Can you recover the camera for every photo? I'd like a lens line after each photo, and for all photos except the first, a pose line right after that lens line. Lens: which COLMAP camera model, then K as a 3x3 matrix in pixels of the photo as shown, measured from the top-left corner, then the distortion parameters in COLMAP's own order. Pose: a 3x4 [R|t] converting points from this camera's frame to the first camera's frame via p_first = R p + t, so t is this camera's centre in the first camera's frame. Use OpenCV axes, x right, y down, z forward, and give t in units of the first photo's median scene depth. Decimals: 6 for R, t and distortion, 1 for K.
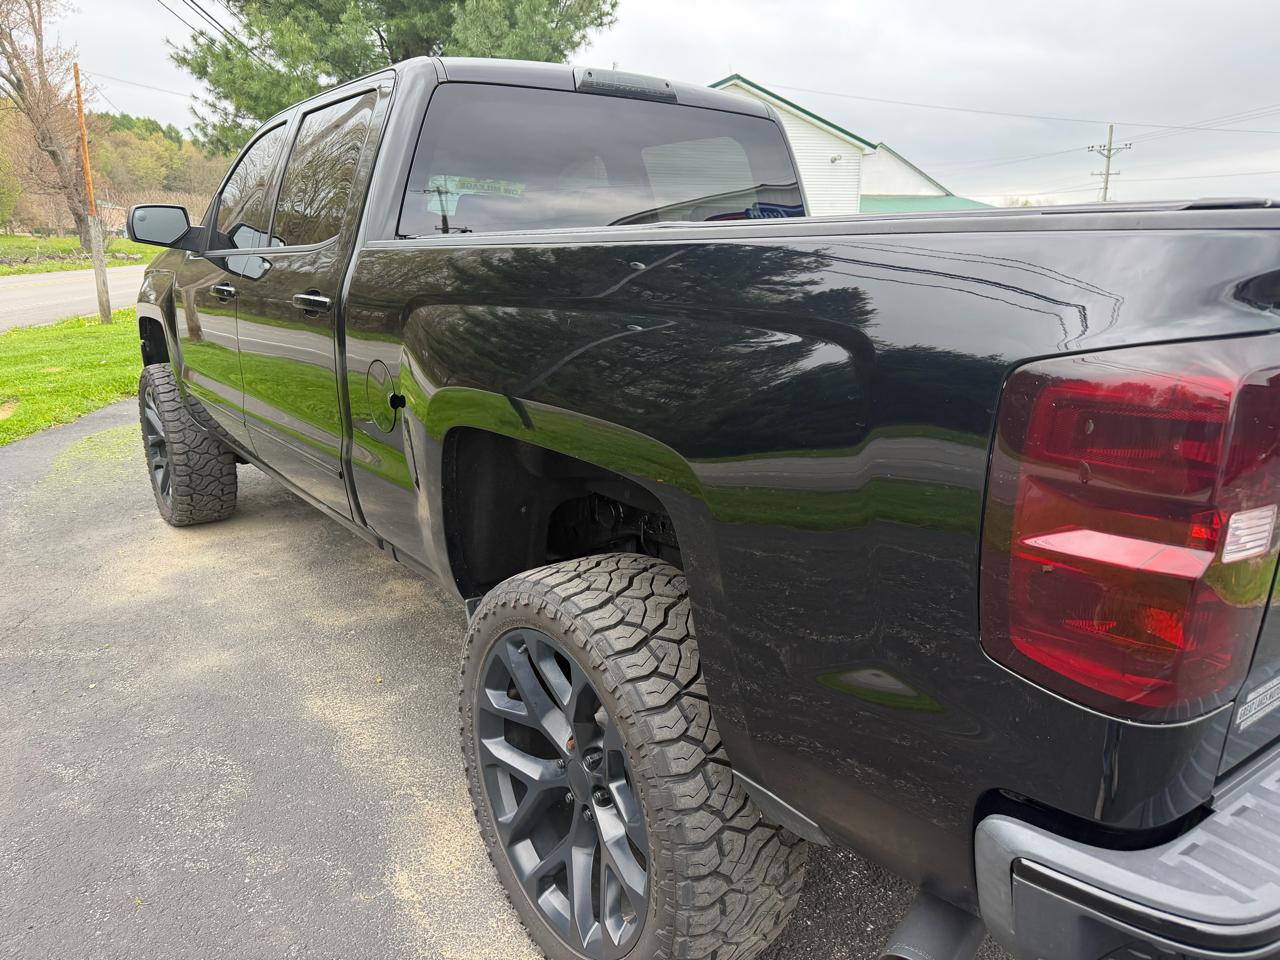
lens RADIAL K [[907.8, 0, 642.0], [0, 907.8, 486.3], [0, 0, 1]] dist [0.009431, -0.013003]
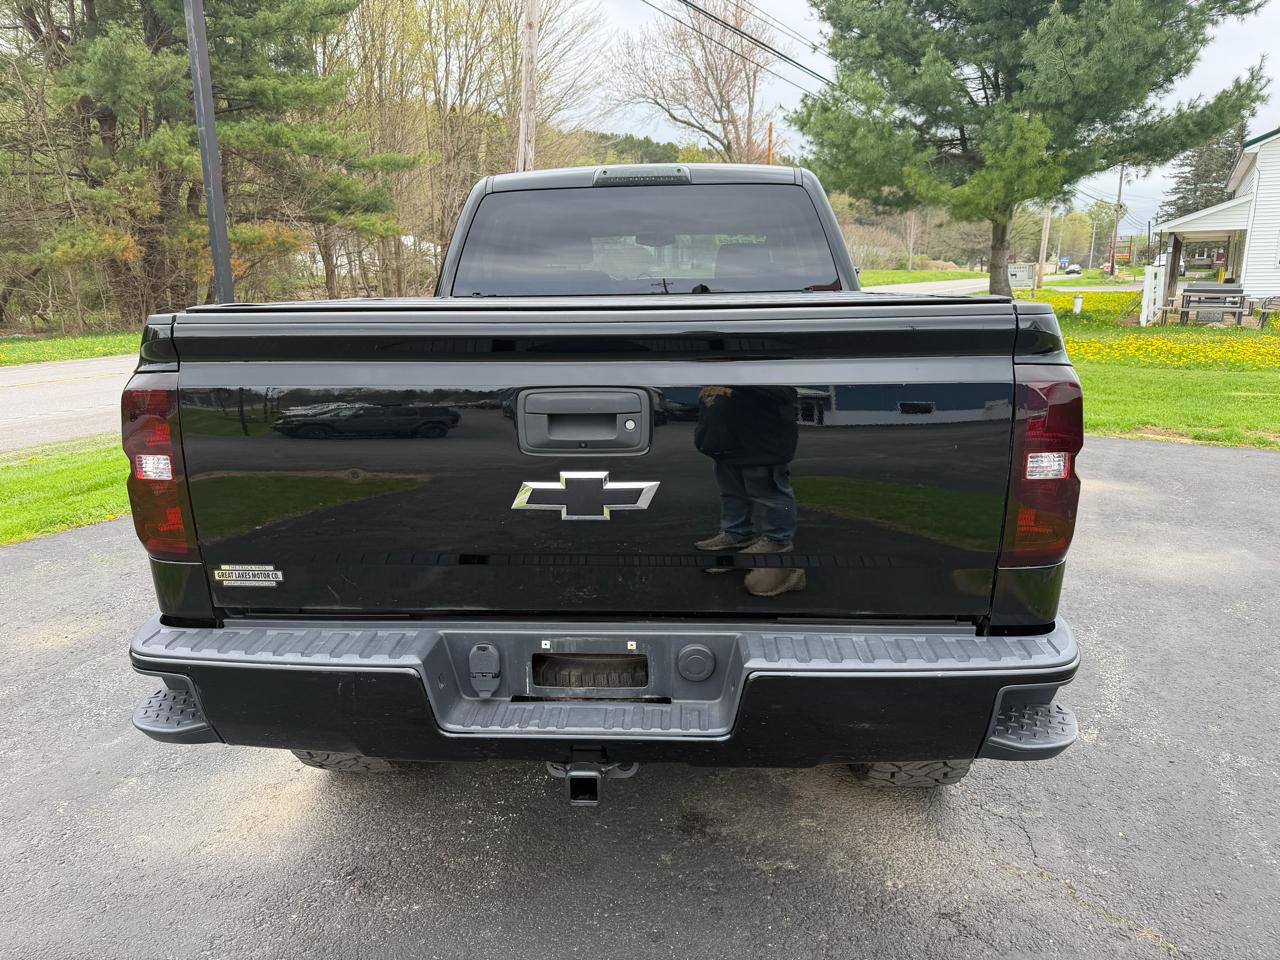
lens RADIAL K [[907.8, 0, 633.4], [0, 907.8, 484.2], [0, 0, 1]] dist [0.009431, -0.013003]
pose [[0.762527, 0.126277, -0.634513, 0.635203], [-0.142897, 0.989417, 0.025181, -0.028081], [0.630977, 0.071469, 0.772502, 0.020441]]
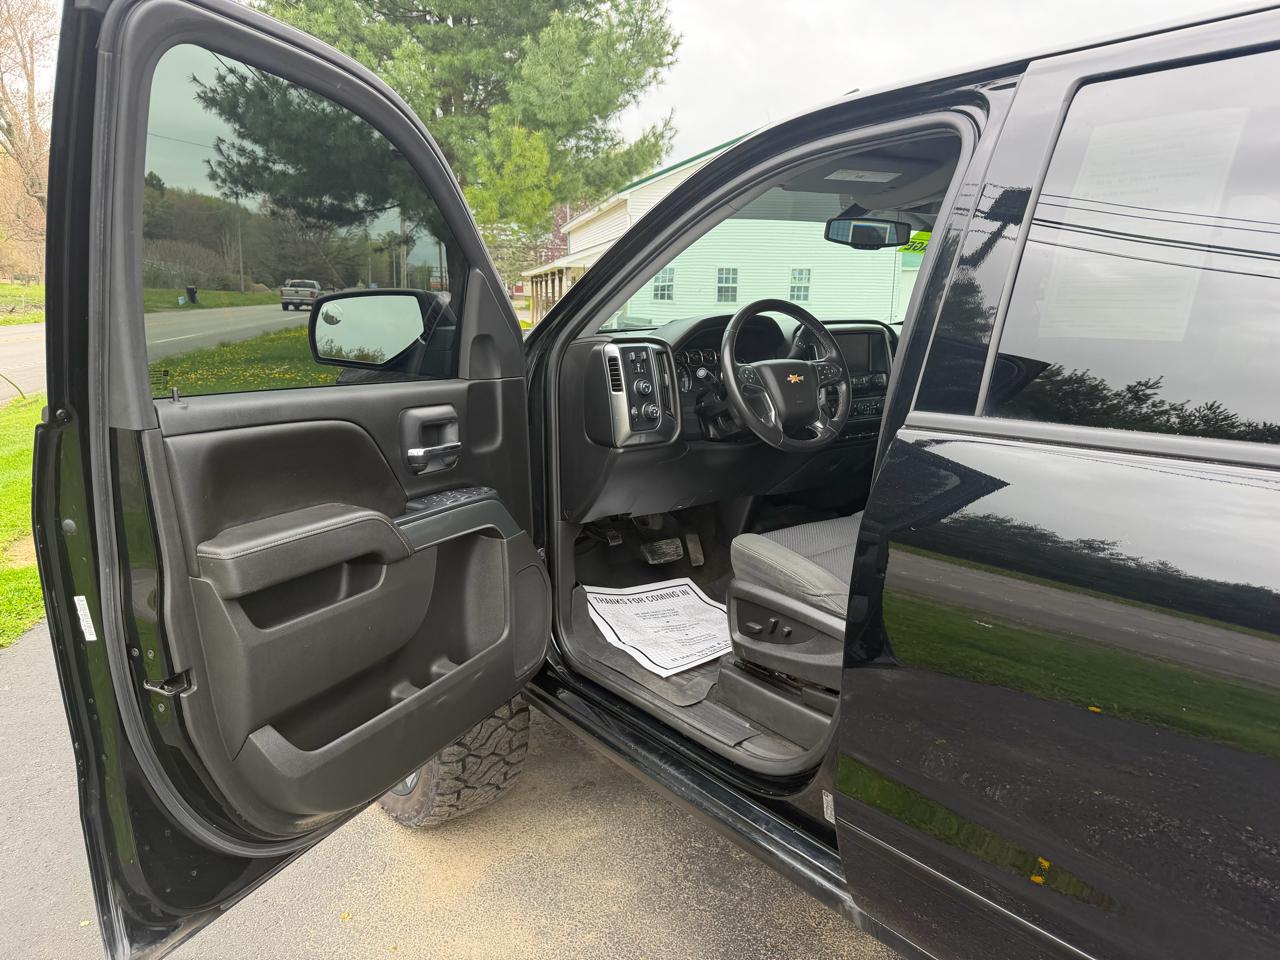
lens RADIAL K [[907.8, 0, 641.2], [0, 907.8, 476.6], [0, 0, 1]] dist [0.009431, -0.013003]
pose [[0.999693, -0.004108, 0.024454, -0.479566], [0.005521, 0.998303, -0.057965, -0.179537], [-0.024174, 0.058082, 0.998019, 0.518981]]
